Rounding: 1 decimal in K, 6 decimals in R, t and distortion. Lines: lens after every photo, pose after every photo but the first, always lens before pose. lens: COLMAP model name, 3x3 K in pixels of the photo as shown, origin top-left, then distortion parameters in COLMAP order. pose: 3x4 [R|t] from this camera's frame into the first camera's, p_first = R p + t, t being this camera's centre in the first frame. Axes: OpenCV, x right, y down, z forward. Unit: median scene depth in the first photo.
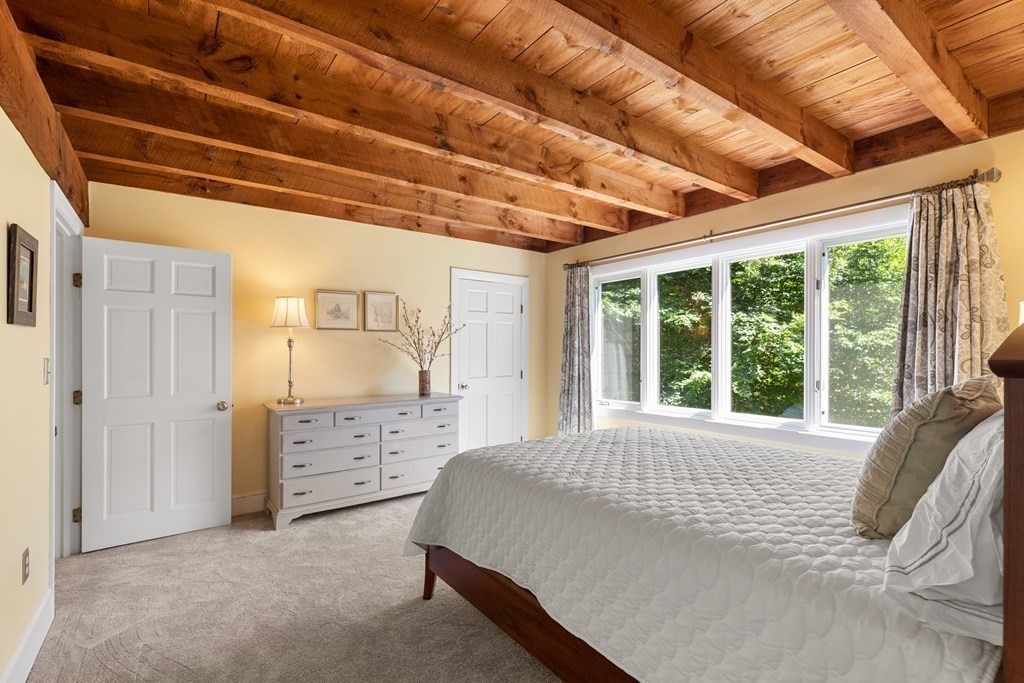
lens RADIAL K [[463.5, 0, 506.4], [0, 463.5, 342.3], [0, 0, 1]] dist [-0.000505, 0.000832]
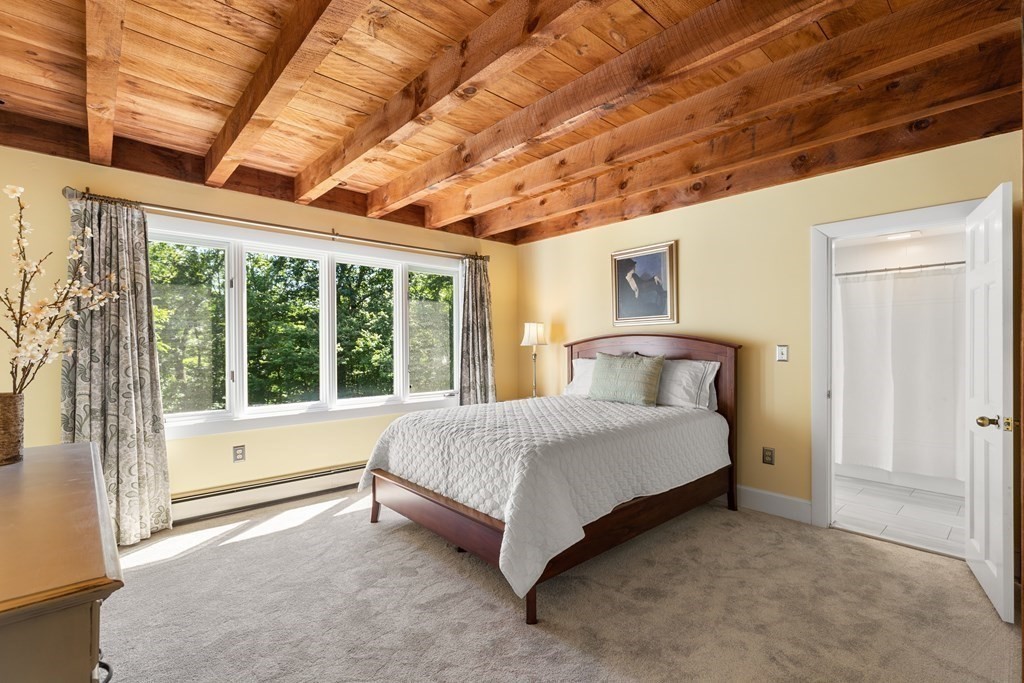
lens RADIAL K [[463.5, 0, 506.4], [0, 463.5, 342.3], [0, 0, 1]] dist [-0.000505, 0.000832]
pose [[-0.099293, 0.005032, 0.995045, -0.679006], [-0.017039, 0.999832, -0.006757, 0.017418], [-0.994912, -0.017626, -0.099191, 0.745657]]
